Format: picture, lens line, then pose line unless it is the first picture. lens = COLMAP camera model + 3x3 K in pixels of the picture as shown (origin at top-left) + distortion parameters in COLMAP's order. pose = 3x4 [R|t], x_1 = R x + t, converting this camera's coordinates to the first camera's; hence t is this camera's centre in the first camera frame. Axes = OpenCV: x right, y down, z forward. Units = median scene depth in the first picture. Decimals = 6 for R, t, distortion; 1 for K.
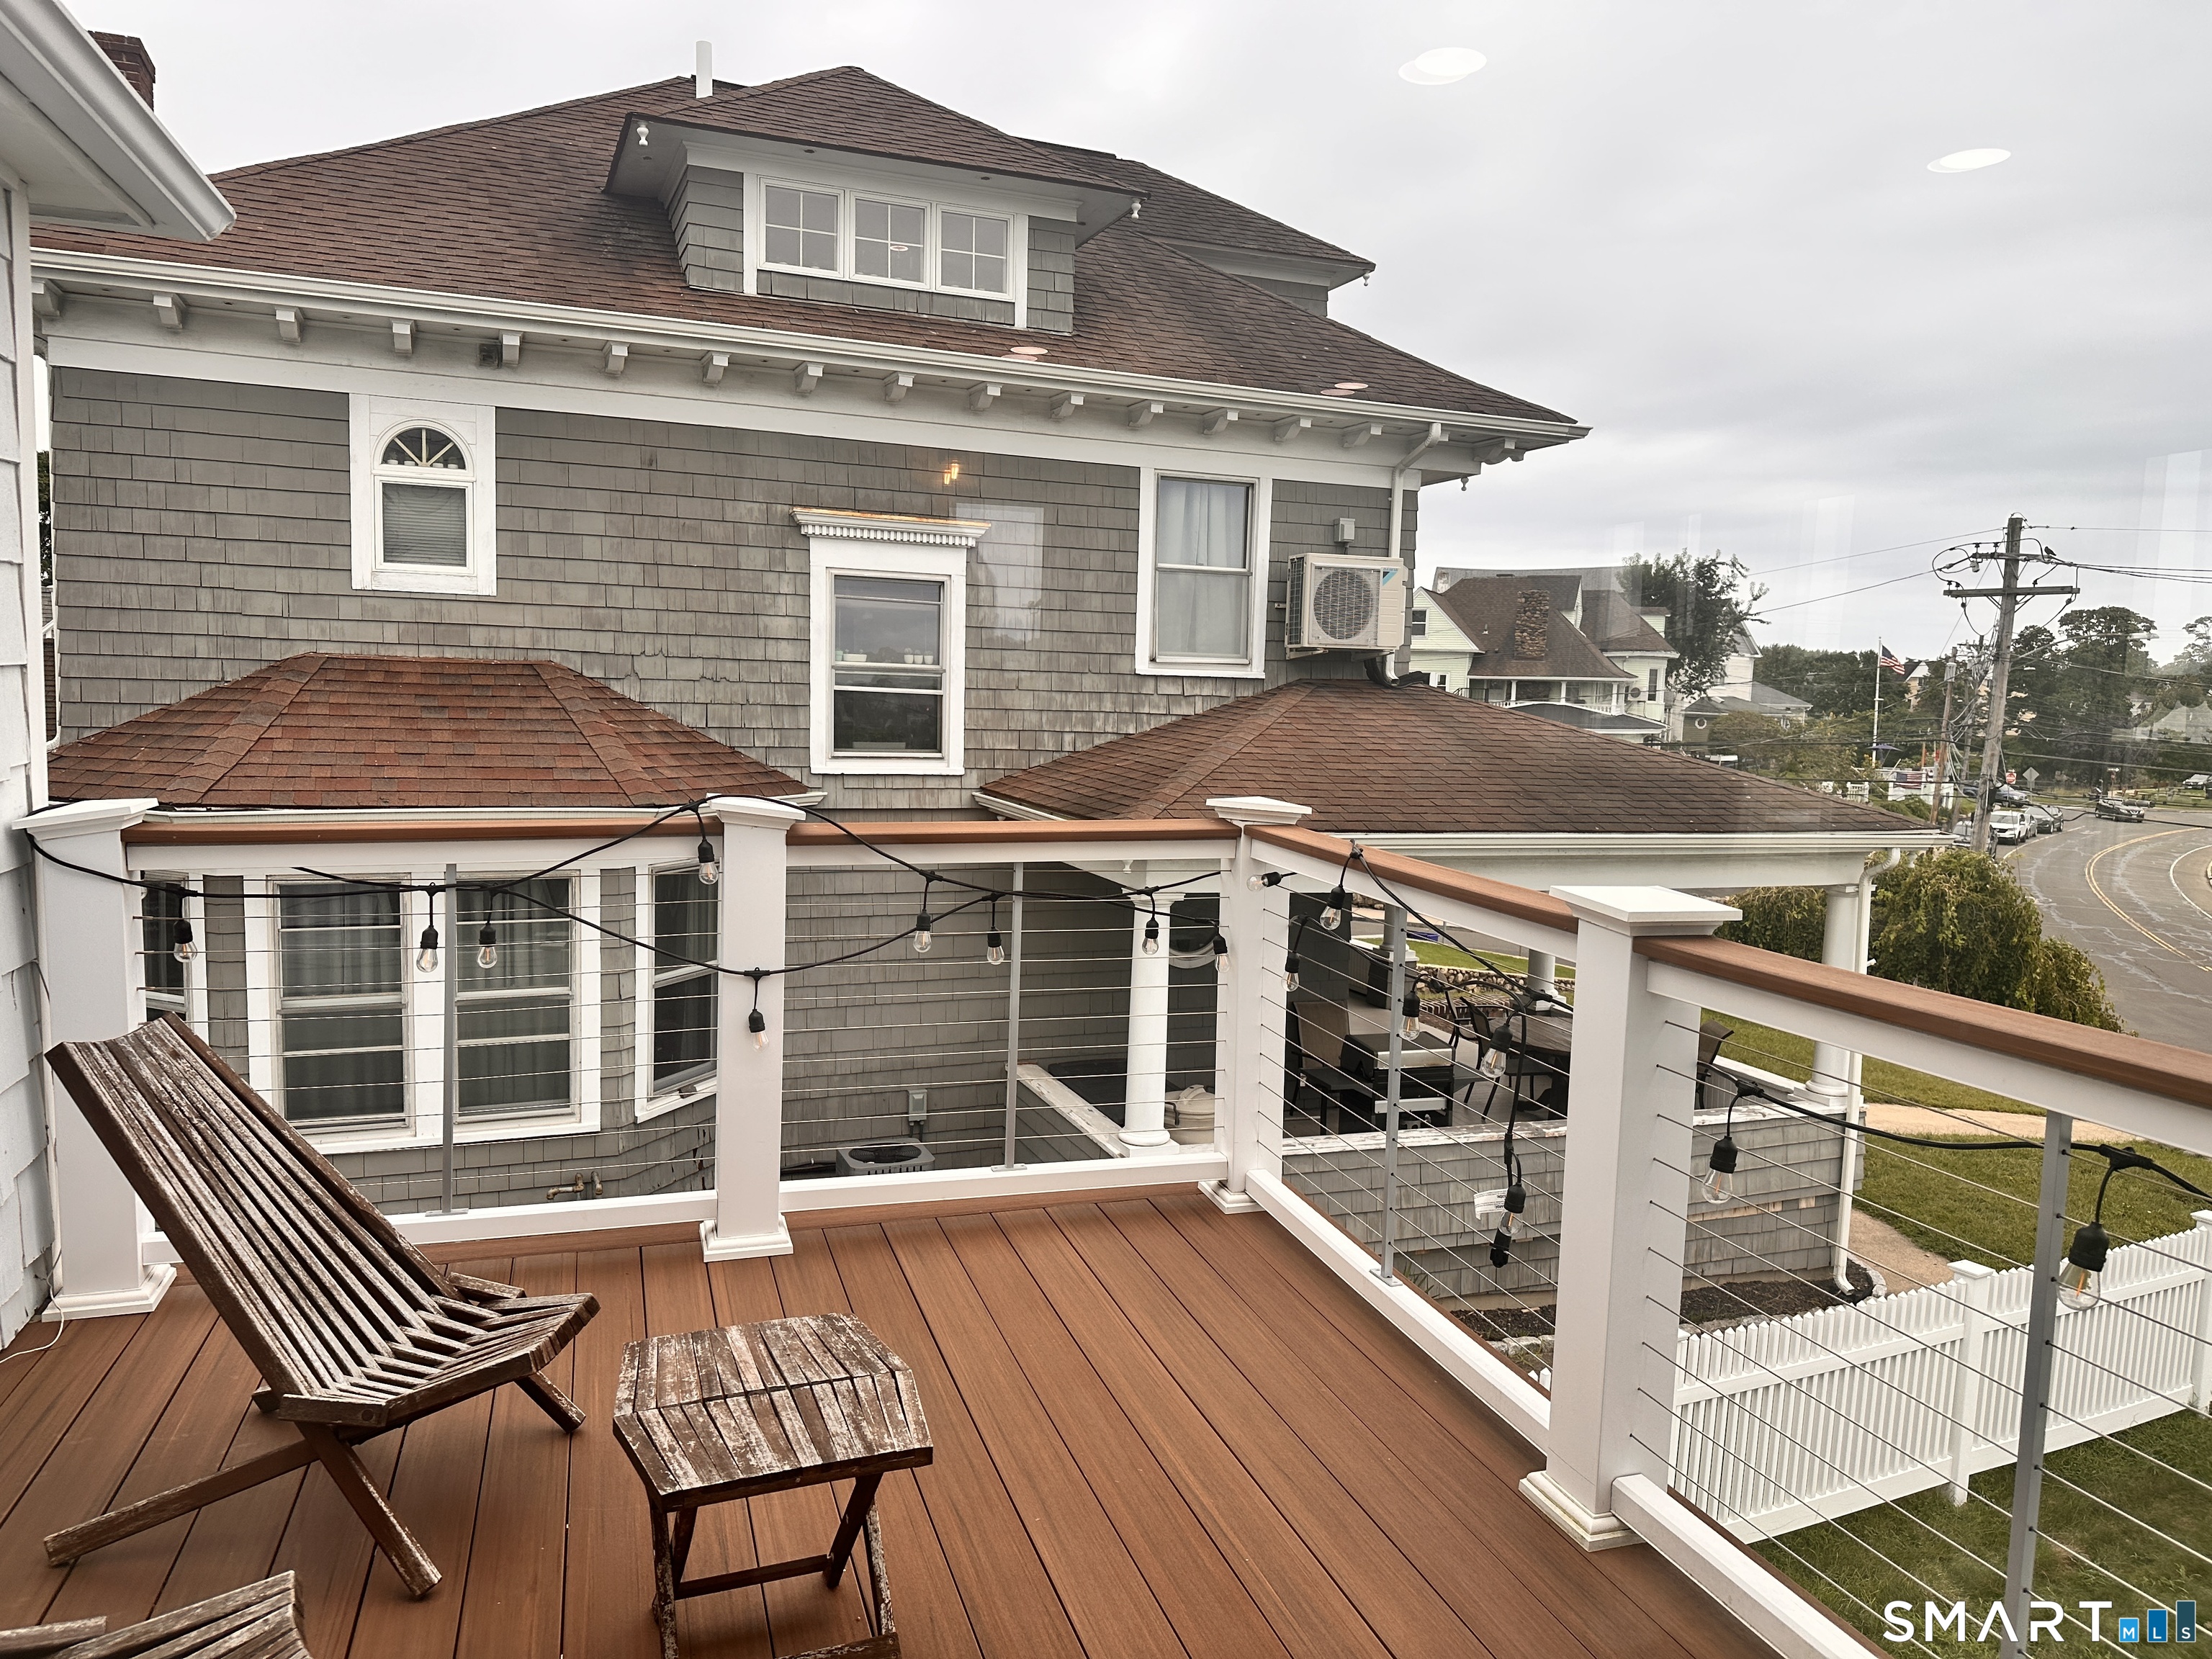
lens RADIAL K [[1557.8, 0, 1092.3], [0, 1557.8, 837.7], [0, 0, 1]] dist [0.028232, -0.021480]
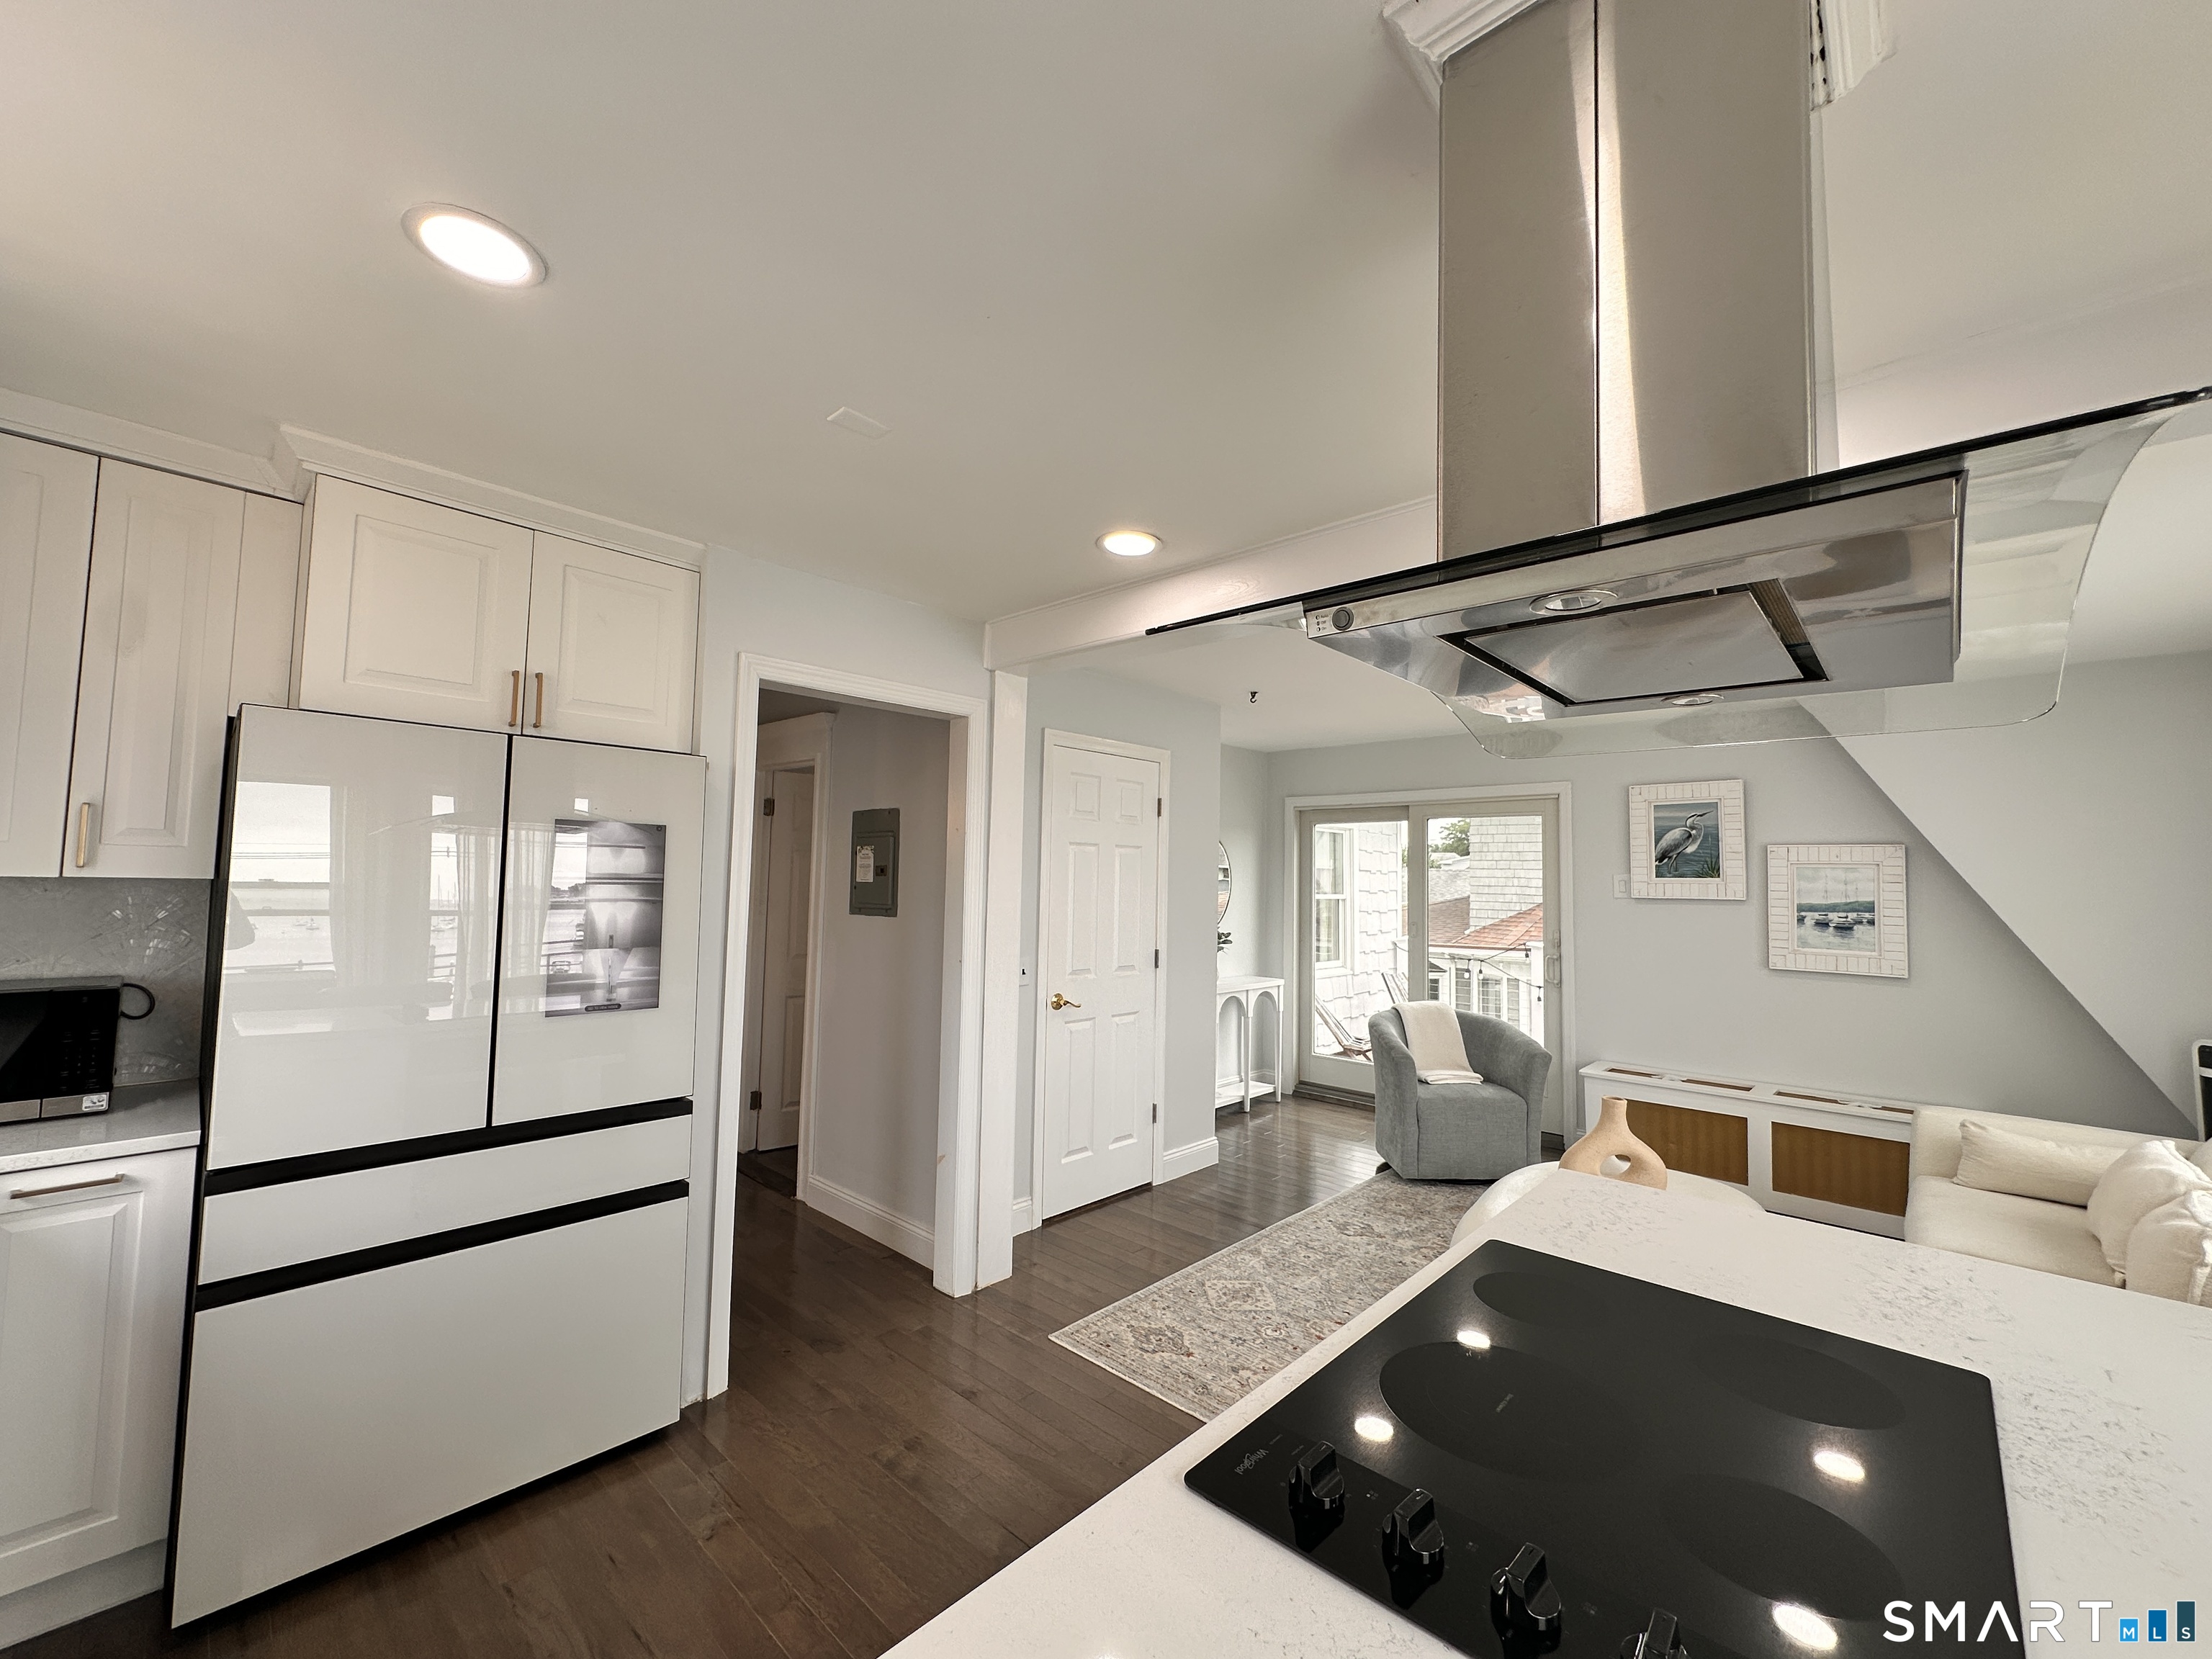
lens RADIAL K [[885.1, 0, 1106.7], [0, 885.1, 830.2], [0, 0, 1]] dist [-0.003637, 0.001242]
pose [[0.491448, -0.070343, -0.868062, 0.444375], [-0.090704, 0.987178, -0.131347, 0.031819], [0.866171, 0.143286, 0.478766, -0.400433]]
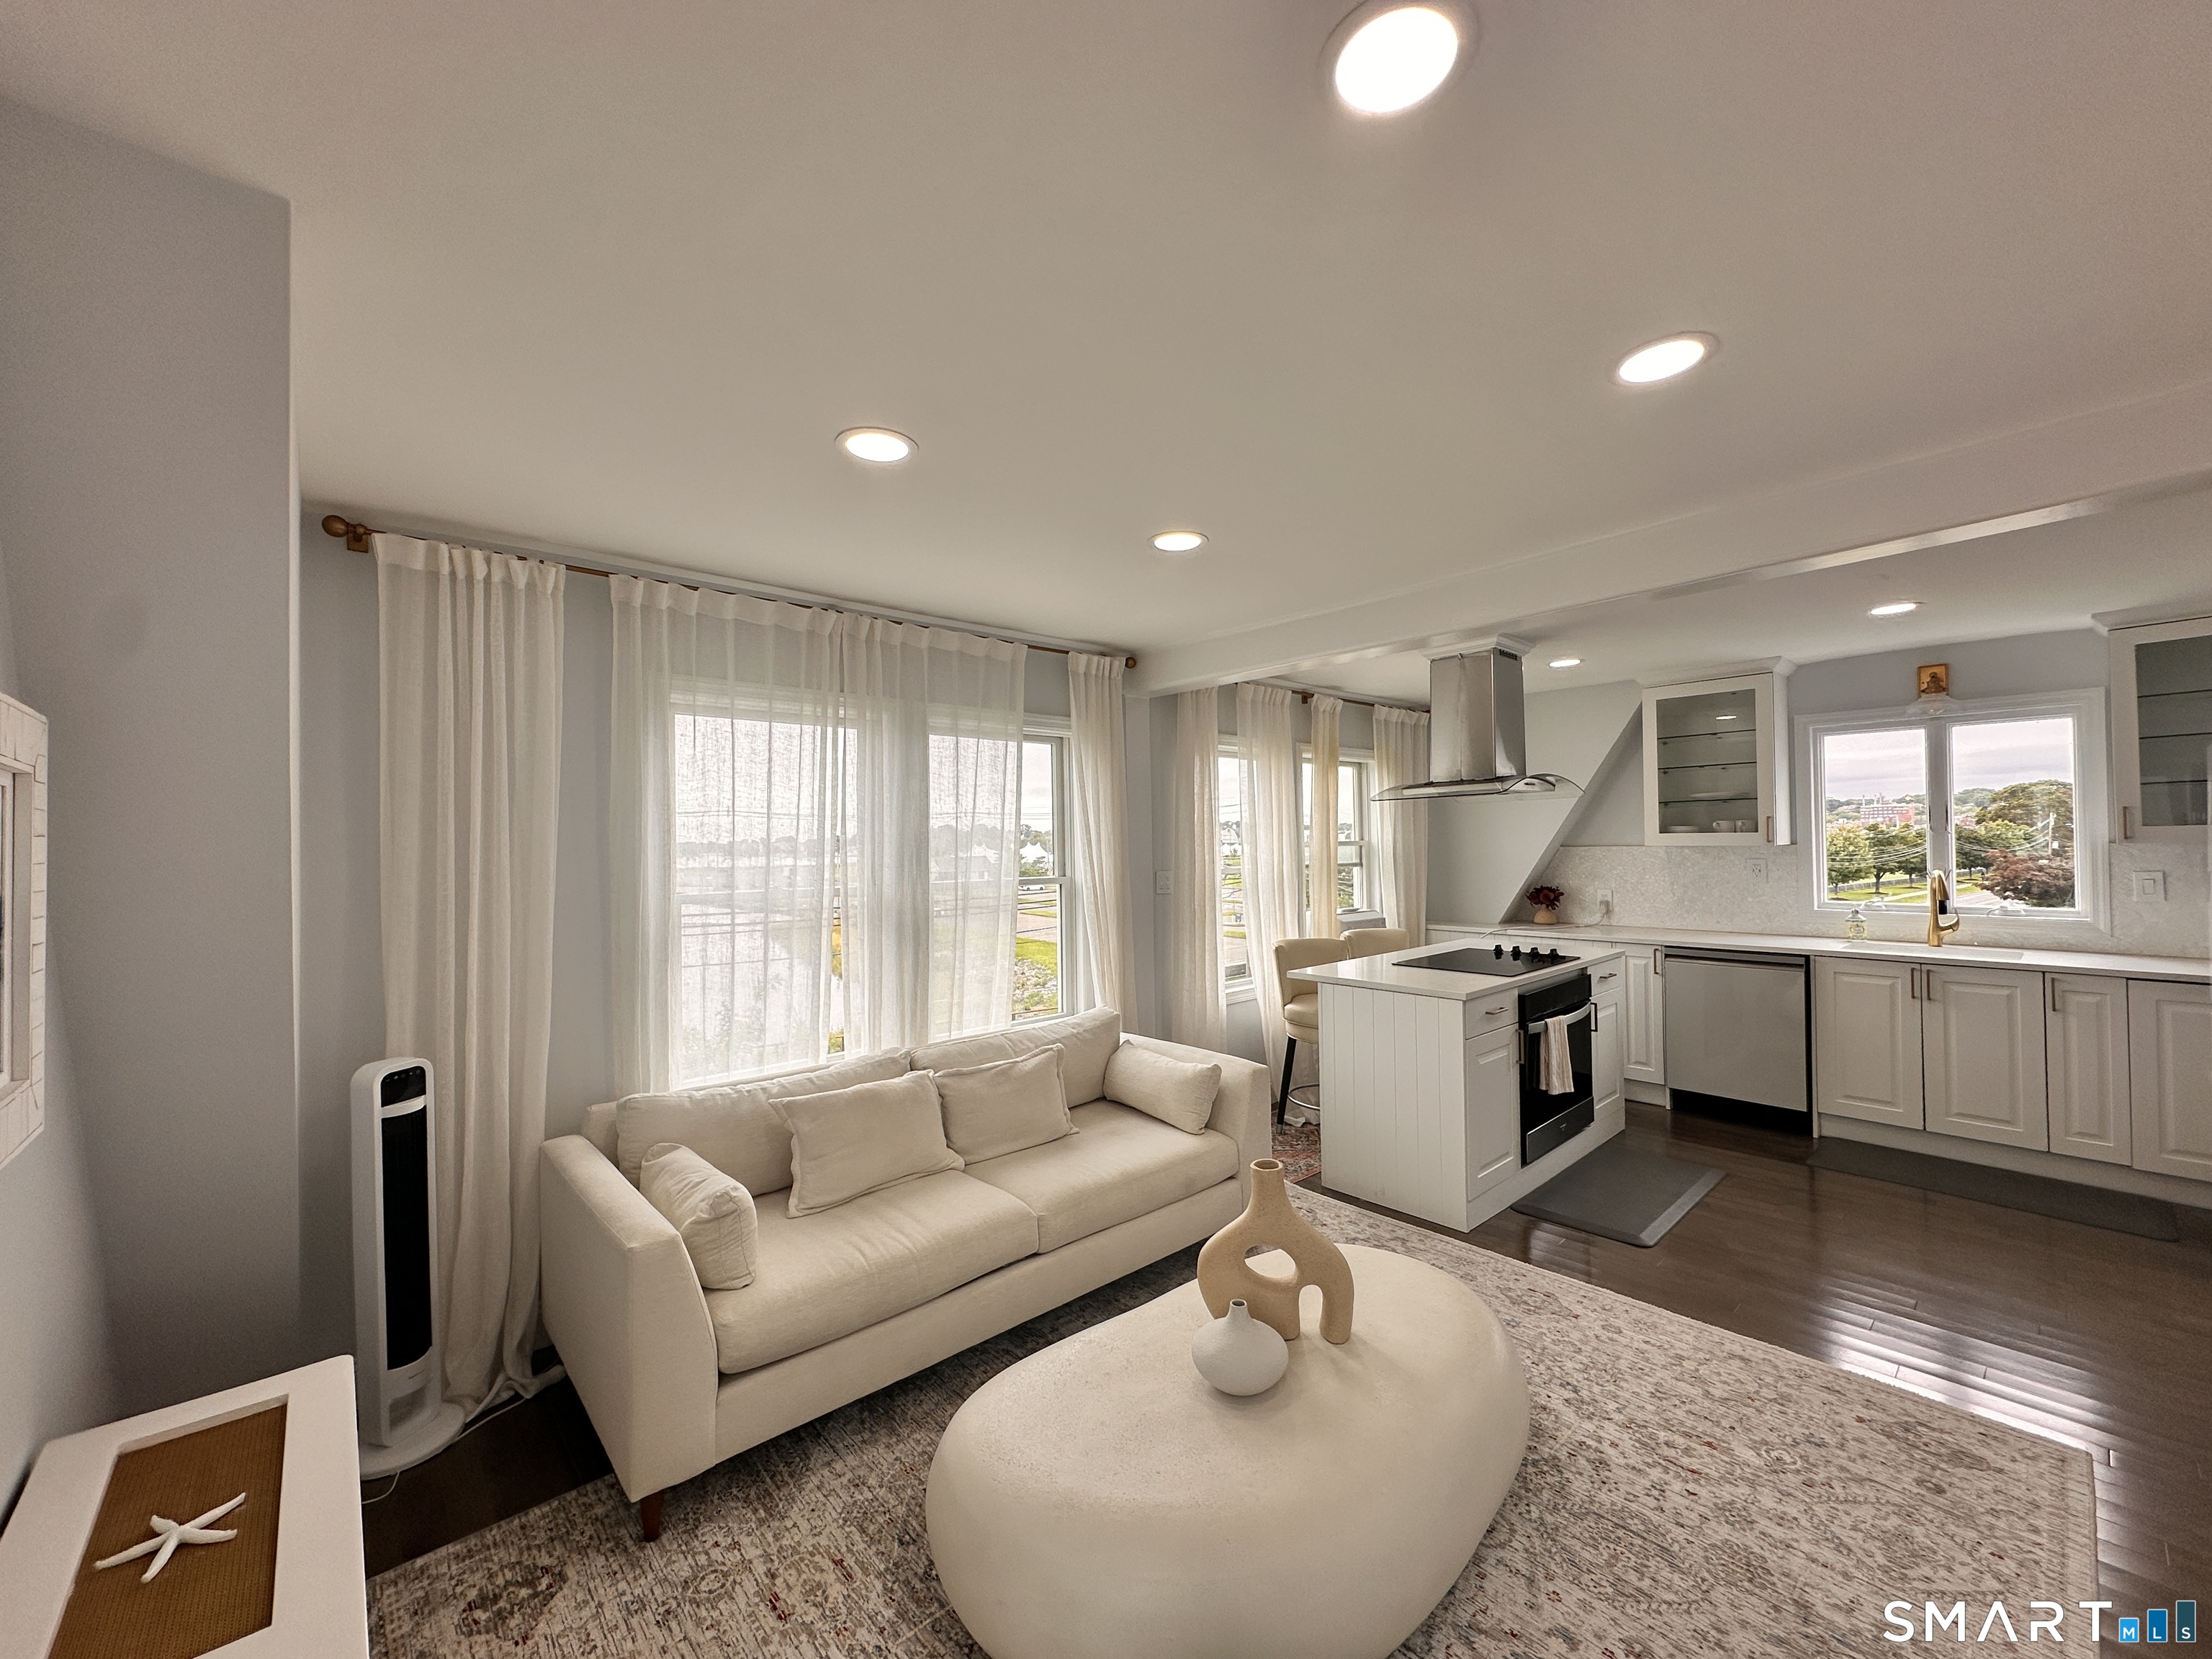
lens RADIAL K [[885.1, 0, 1102.9], [0, 885.1, 829.5], [0, 0, 1]] dist [-0.003637, 0.001242]
pose [[-0.417144, -0.010568, 0.908779, 0.095669], [0.090518, 0.994477, 0.053114, -0.023265], [-0.904322, 0.104417, -0.413883, 0.015622]]
